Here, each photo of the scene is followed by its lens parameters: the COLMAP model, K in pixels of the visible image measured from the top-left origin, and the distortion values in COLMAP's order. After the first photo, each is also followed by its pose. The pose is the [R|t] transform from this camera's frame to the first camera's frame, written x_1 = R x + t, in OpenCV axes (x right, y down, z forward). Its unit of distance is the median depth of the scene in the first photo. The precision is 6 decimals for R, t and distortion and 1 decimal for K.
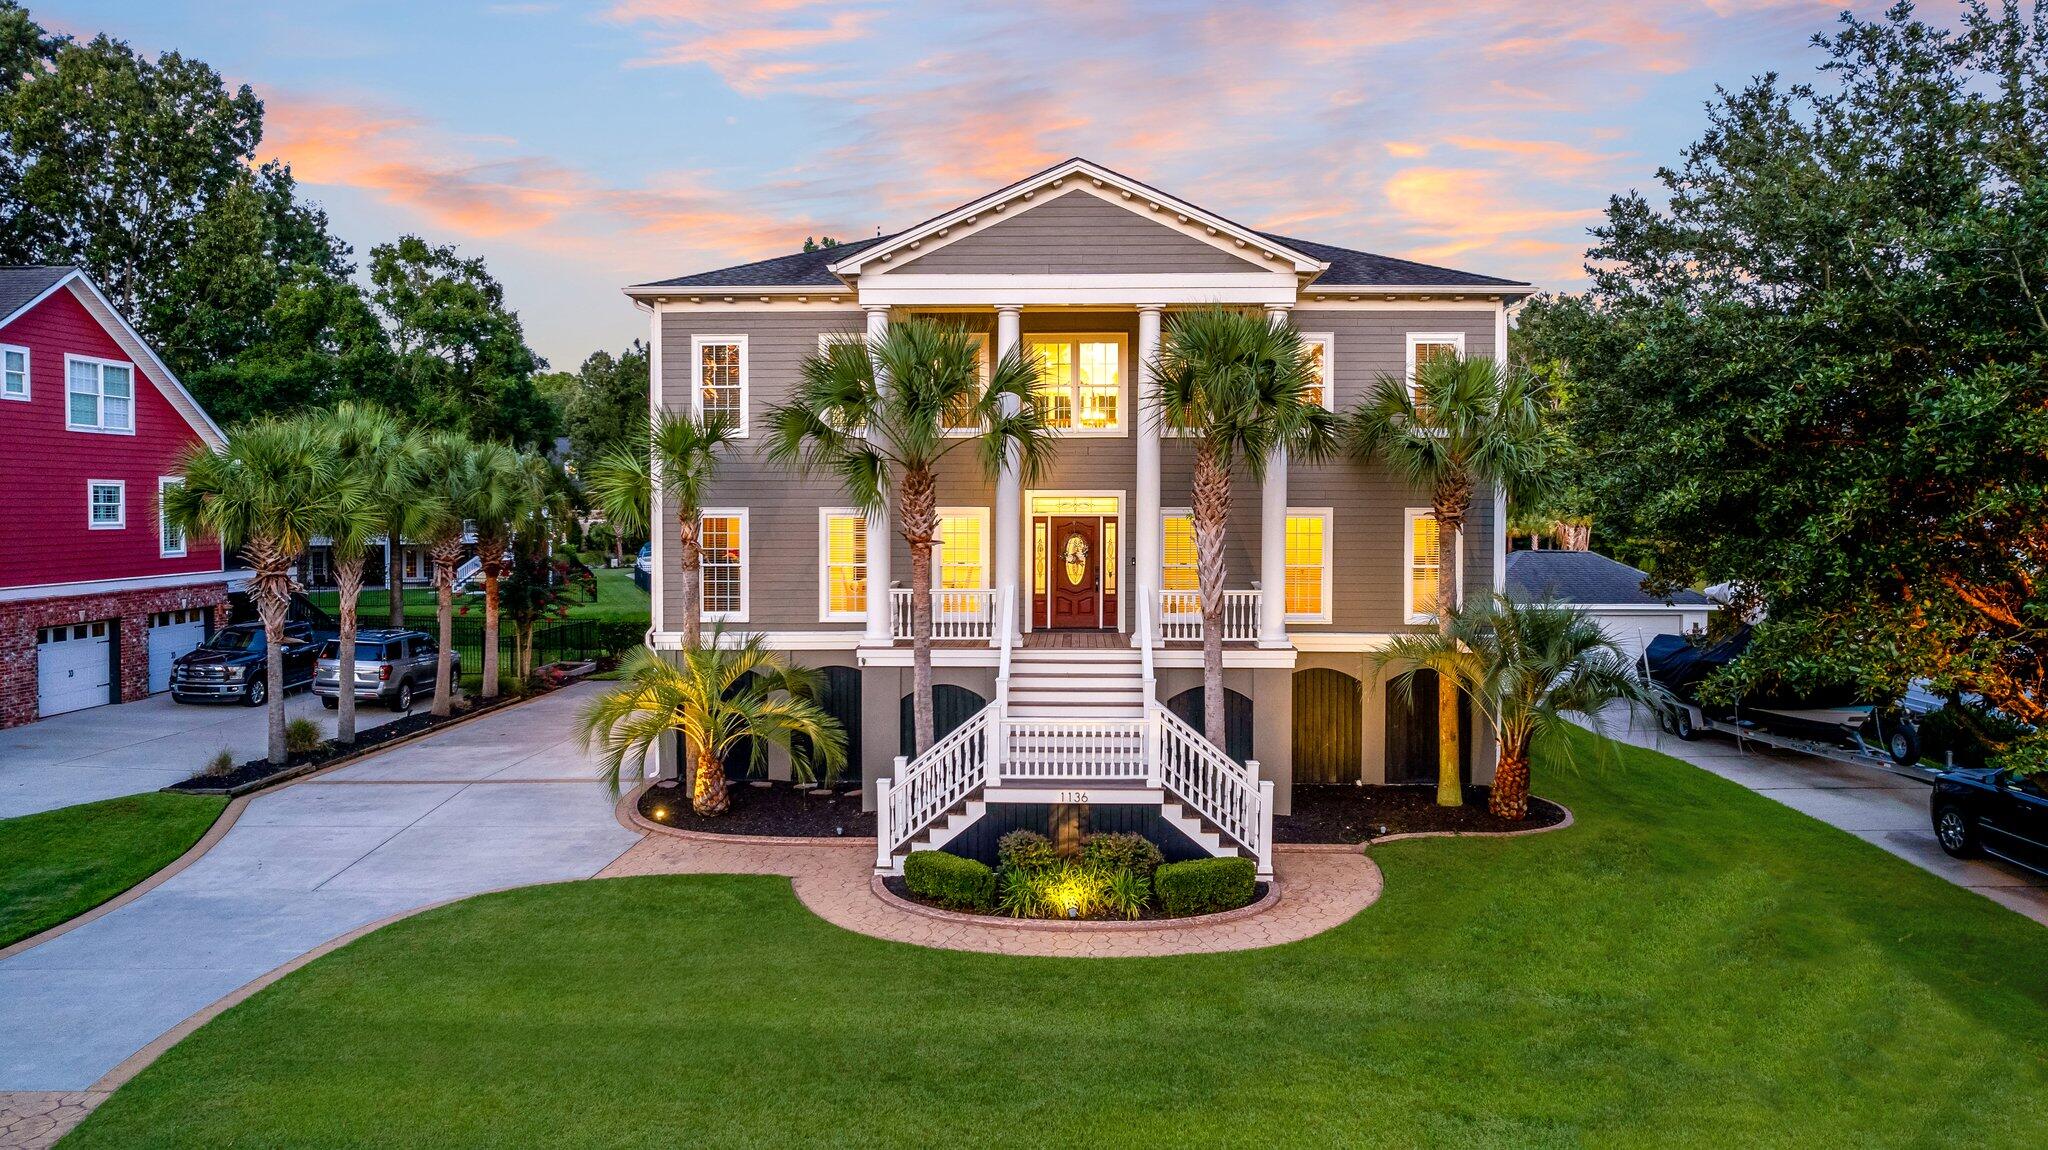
lens RADIAL K [[1471.0, 0, 963.9], [0, 1471.0, 634.2], [0, 0, 1]] dist [-0.002277, 0.000070]
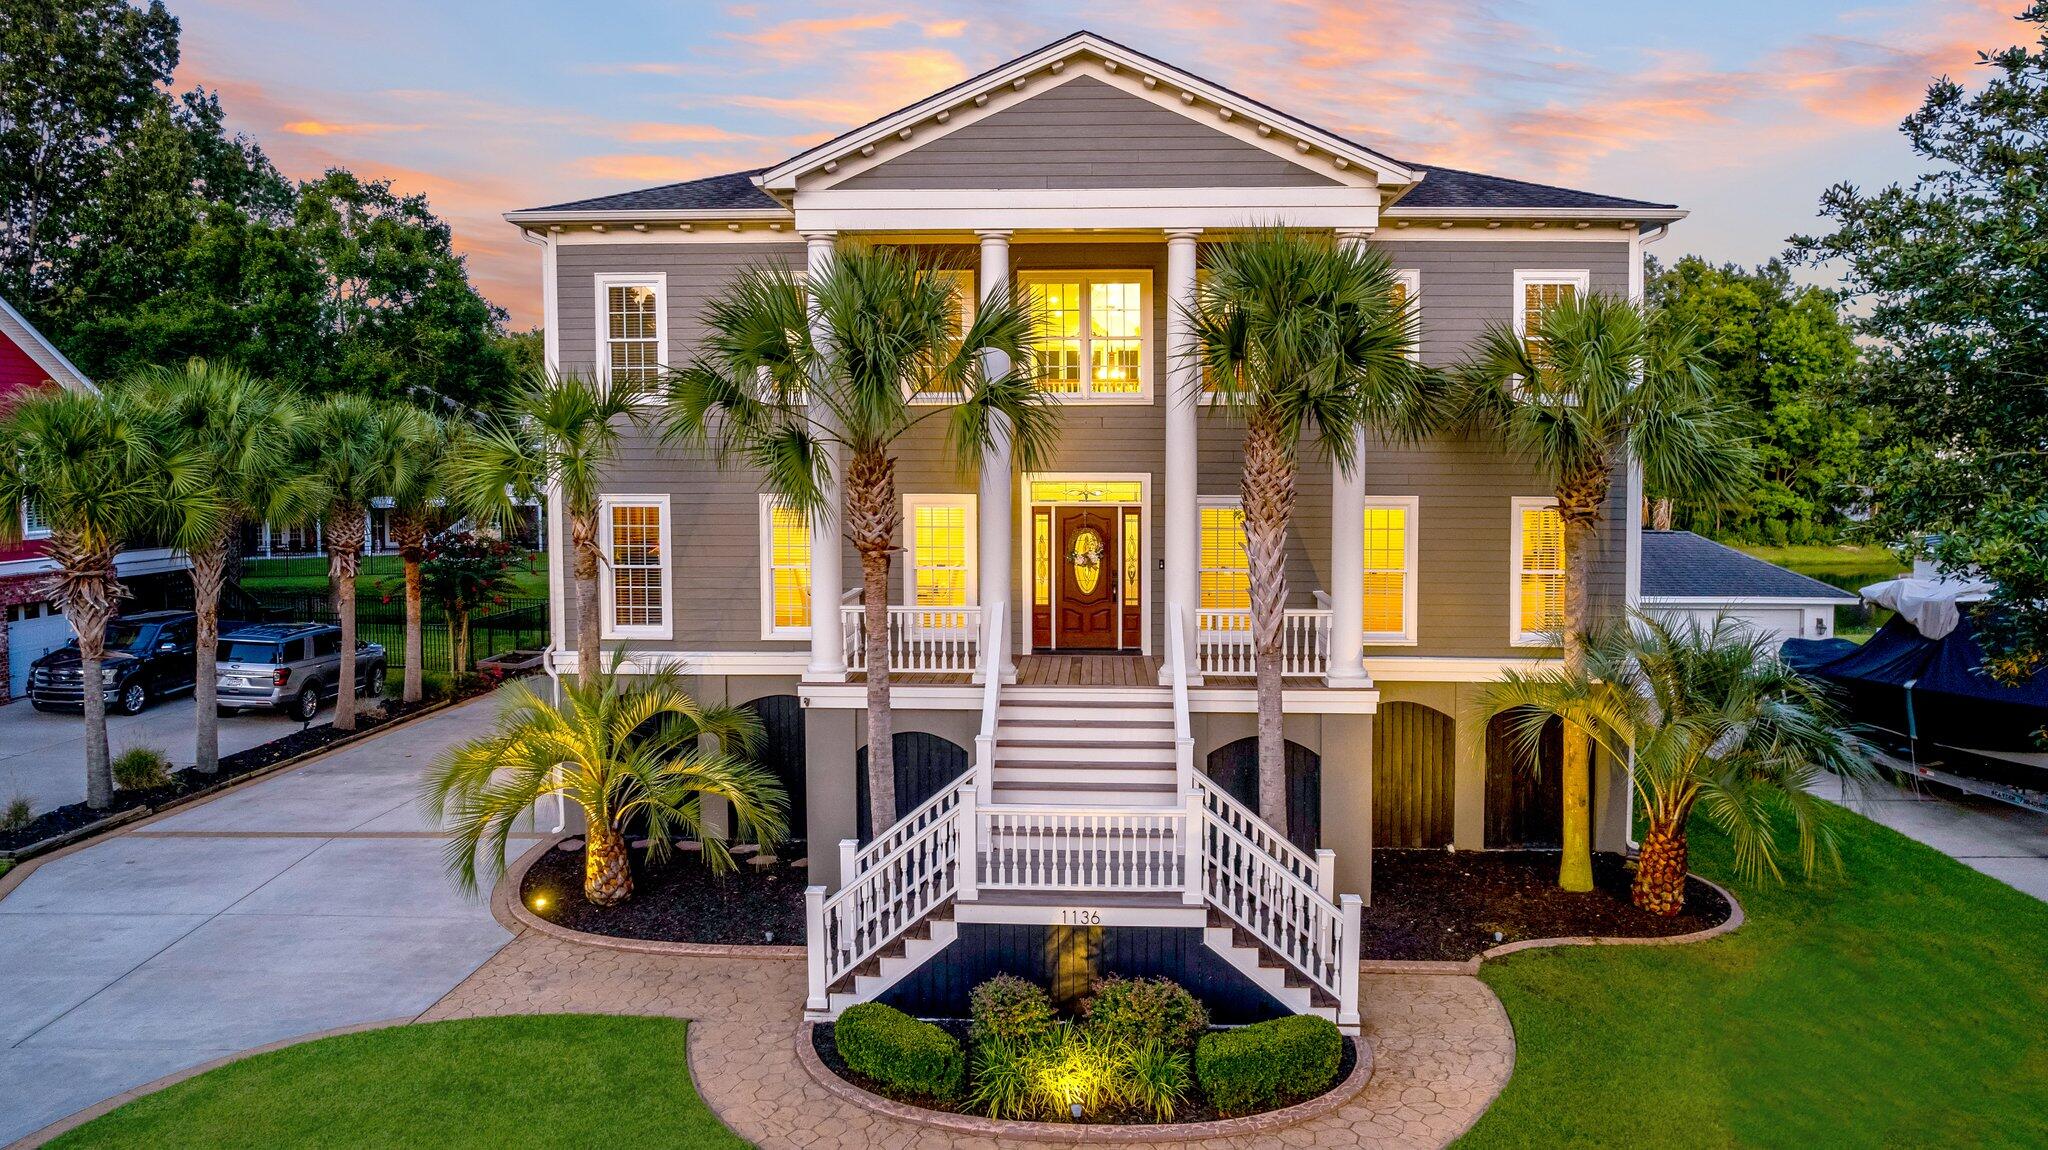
lens RADIAL K [[1431.1, 0, 1031.0], [0, 1431.1, 574.3], [0, 0, 1]] dist [-0.040206, 0.069675]
pose [[0.999641, -0.004054, 0.026470, 0.028892], [0.004161, 0.999983, -0.003997, -0.045162], [-0.026454, 0.004105, 0.999642, 0.269387]]
